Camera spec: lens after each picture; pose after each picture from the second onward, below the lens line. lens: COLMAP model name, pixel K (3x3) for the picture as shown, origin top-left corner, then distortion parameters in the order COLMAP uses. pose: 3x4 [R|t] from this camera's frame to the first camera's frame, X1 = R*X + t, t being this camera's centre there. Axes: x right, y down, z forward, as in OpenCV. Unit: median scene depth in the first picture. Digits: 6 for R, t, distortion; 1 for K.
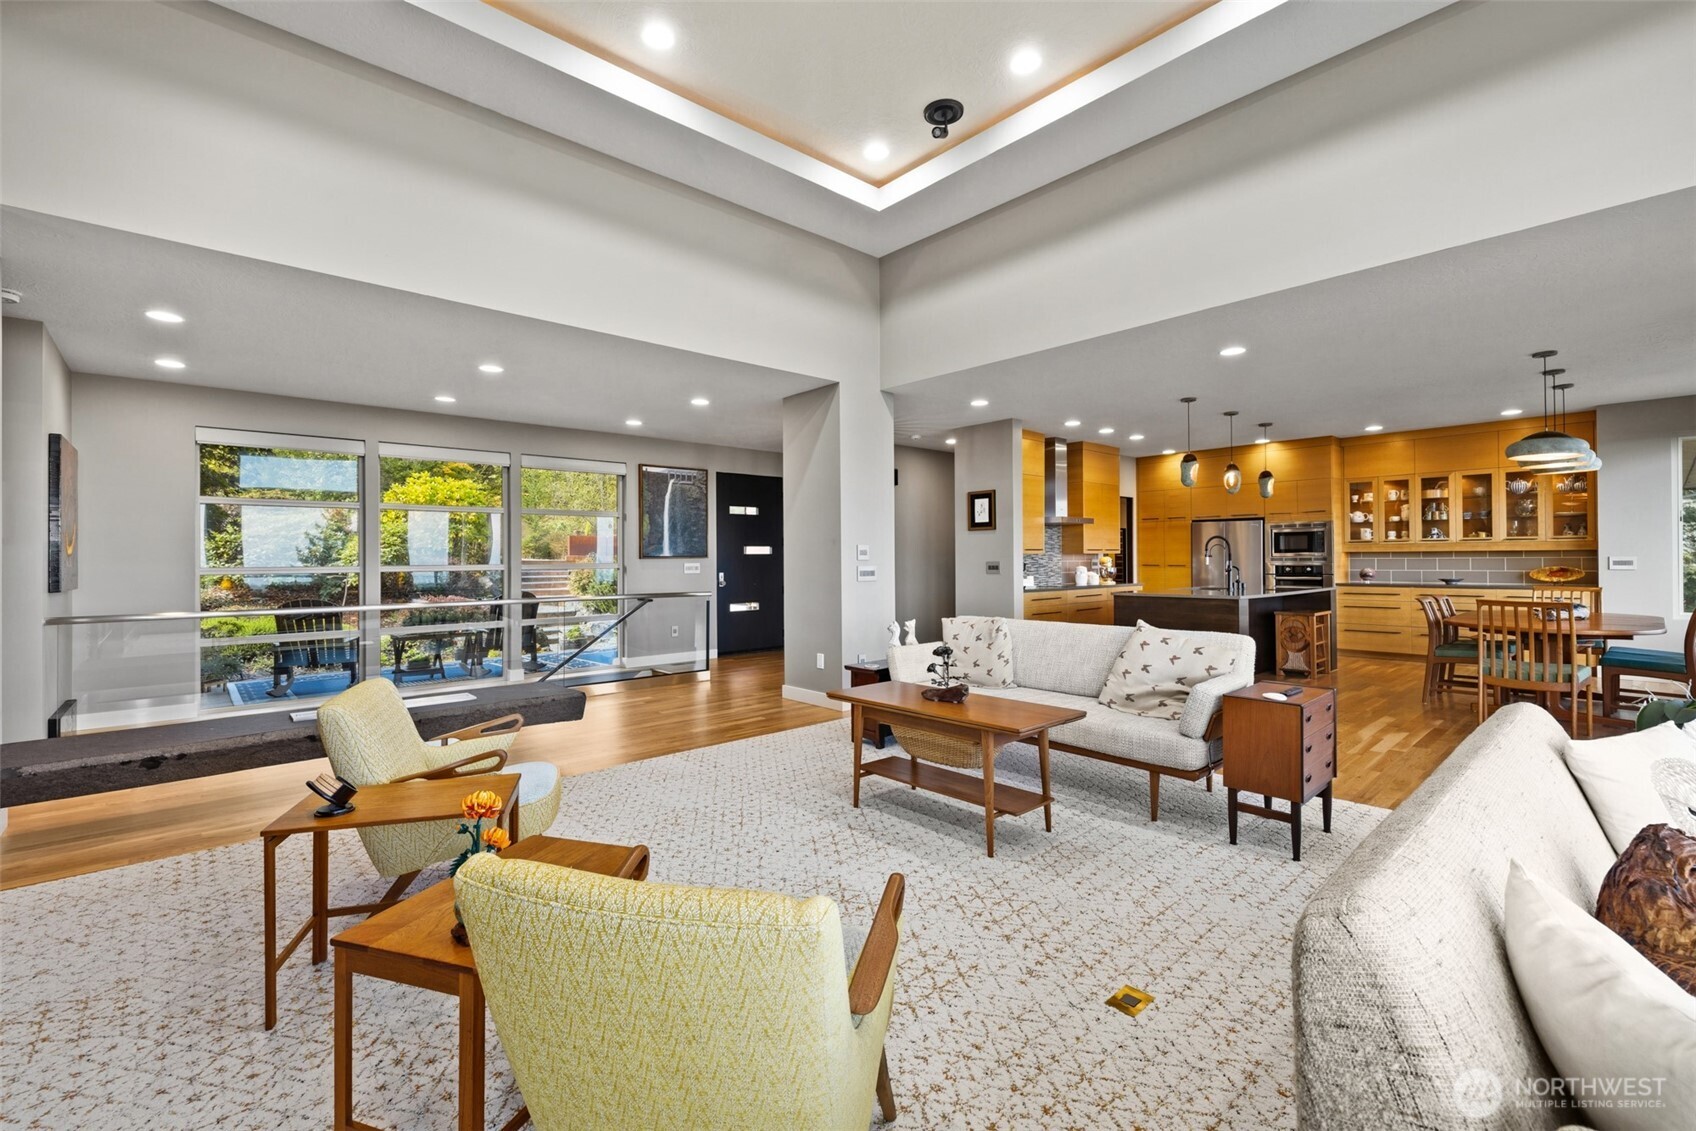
lens RADIAL K [[724.2, 0, 839.5], [0, 724.2, 555.5], [0, 0, 1]] dist [0.002132, 0.000202]
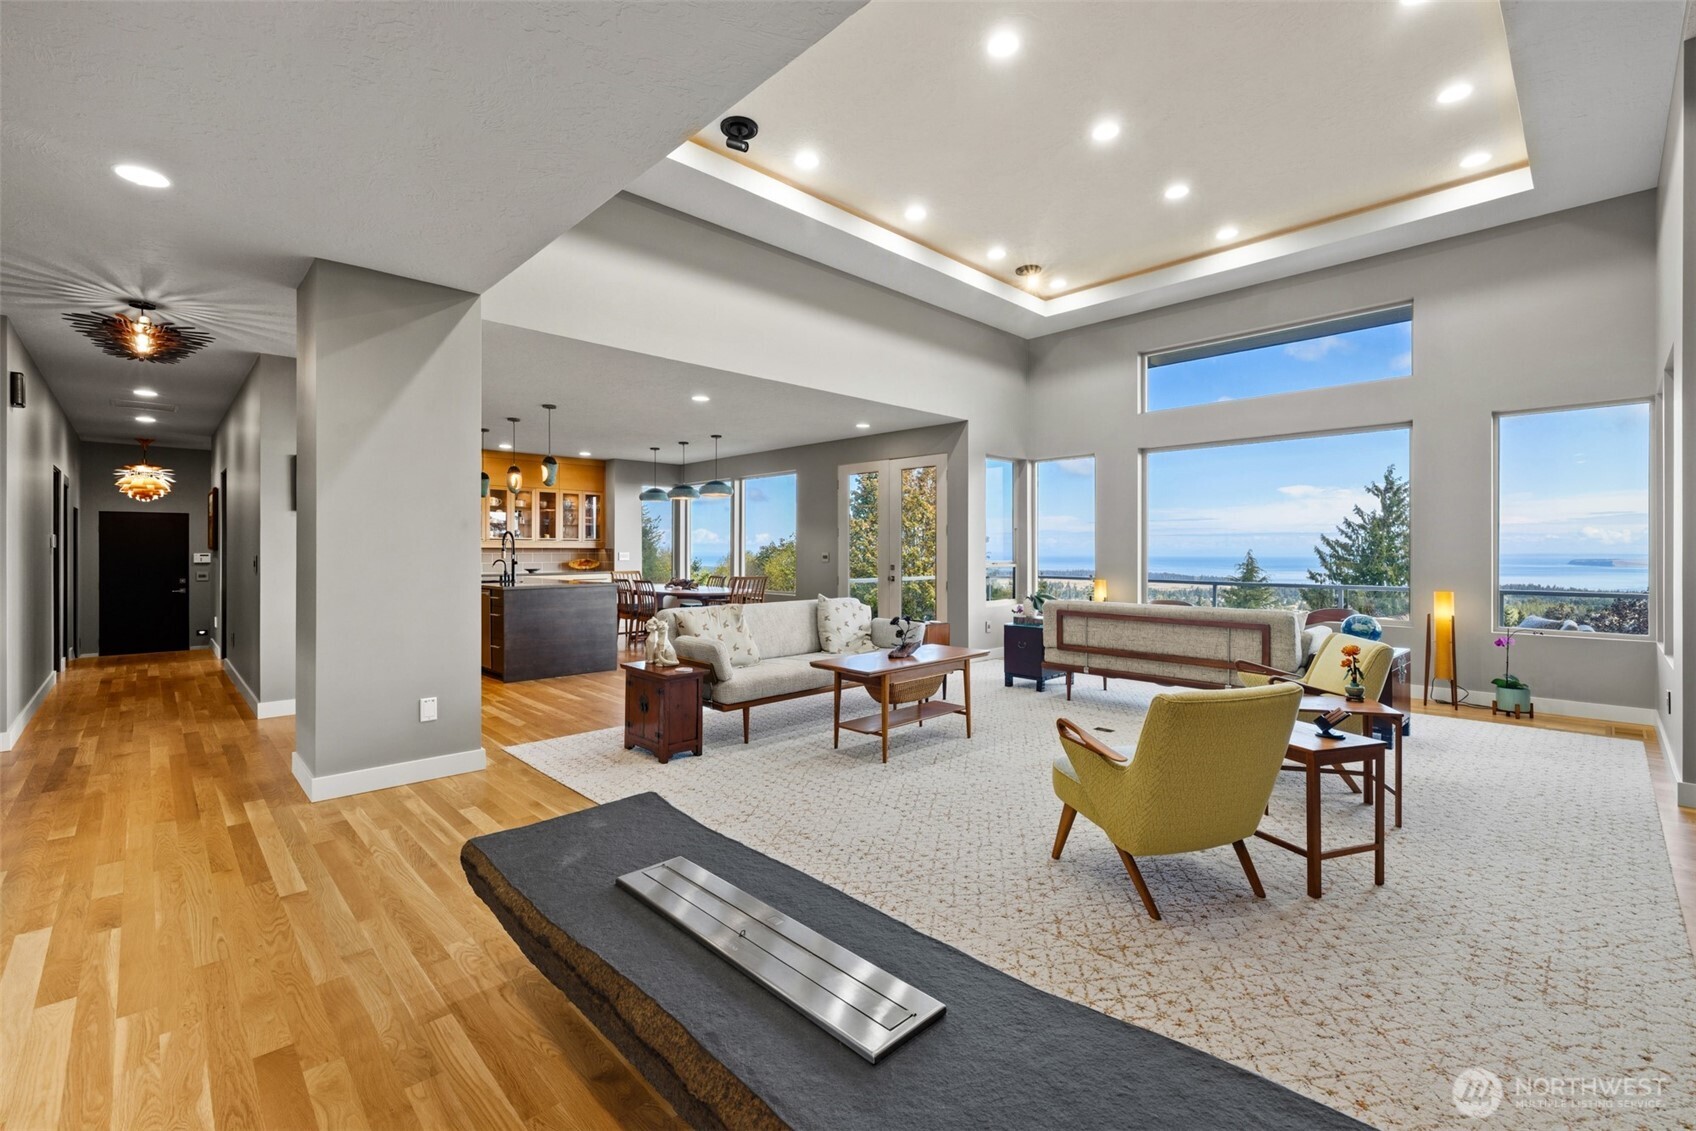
lens RADIAL K [[724.2, 0, 835.9], [0, 724.2, 558.2], [0, 0, 1]] dist [0.002132, 0.000202]
pose [[-0.026180, -0.002629, 0.999654, -1.158433], [-0.005604, 0.999981, 0.002483, 0.014685], [-0.999642, -0.005537, -0.026194, 1.124340]]
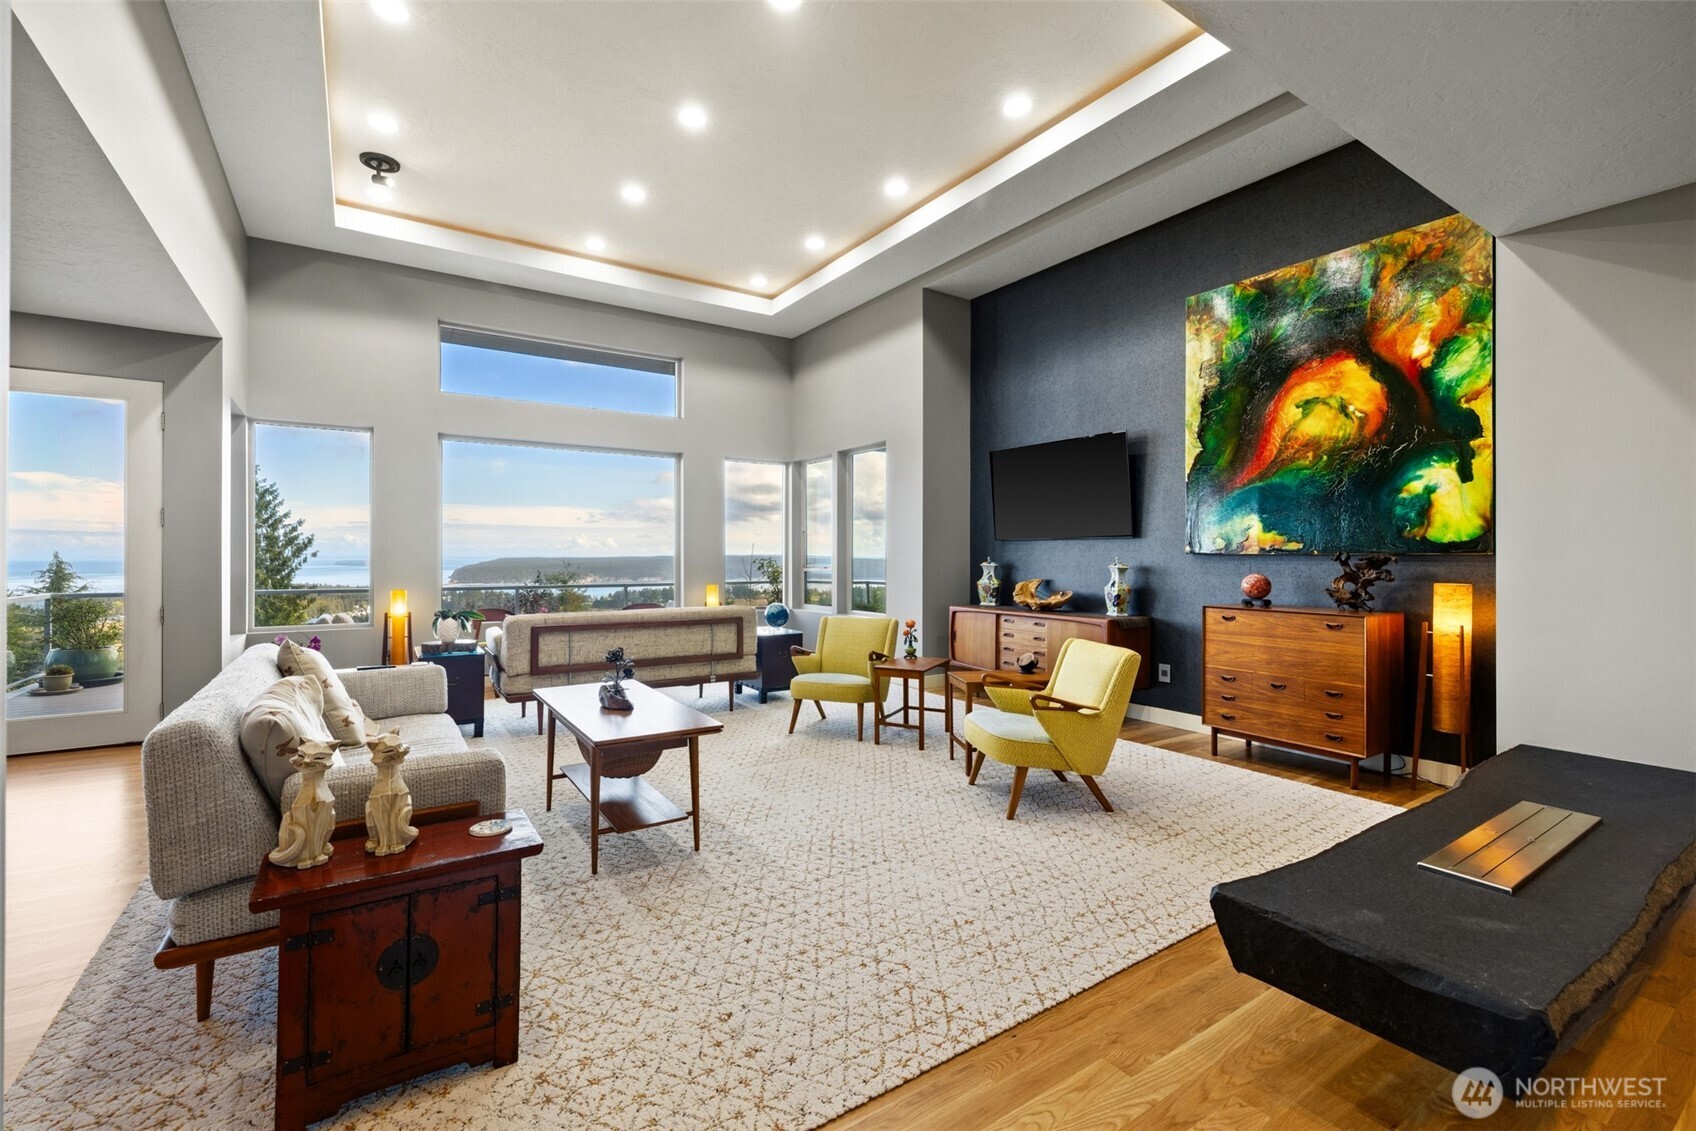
lens RADIAL K [[724.2, 0, 832.1], [0, 724.2, 557.9], [0, 0, 1]] dist [0.002132, 0.000202]
pose [[-0.988052, 0.004845, 0.154042, -0.266141], [0.004564, 0.999987, -0.002181, 0.011805], [-0.154050, -0.001452, -0.988062, 1.827881]]
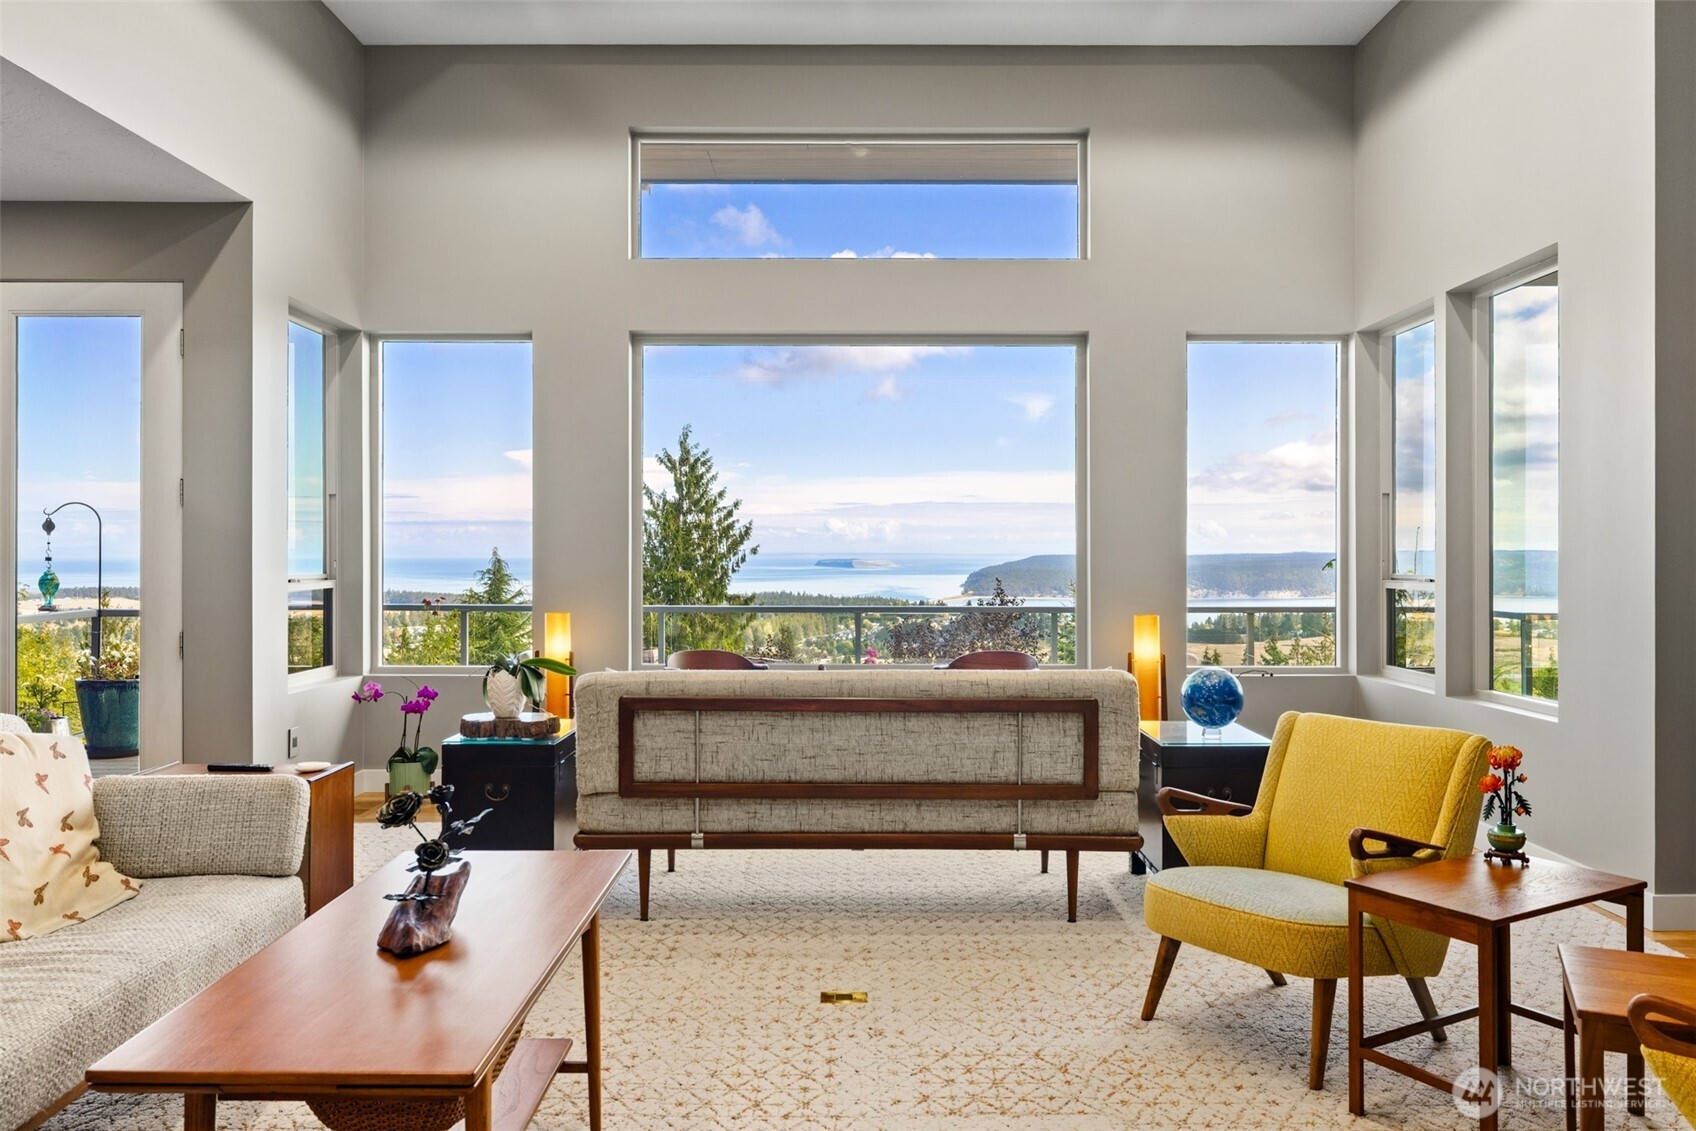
lens RADIAL K [[1270.6, 0, 846.3], [0, 1270.6, 552.3], [0, 0, 1]] dist [0.005131, 0.001589]
pose [[-0.744365, 0.005959, 0.667746, -0.431405], [0.001931, 0.999975, -0.006771, 0.010771], [-0.667770, -0.003751, -0.744358, 1.298072]]
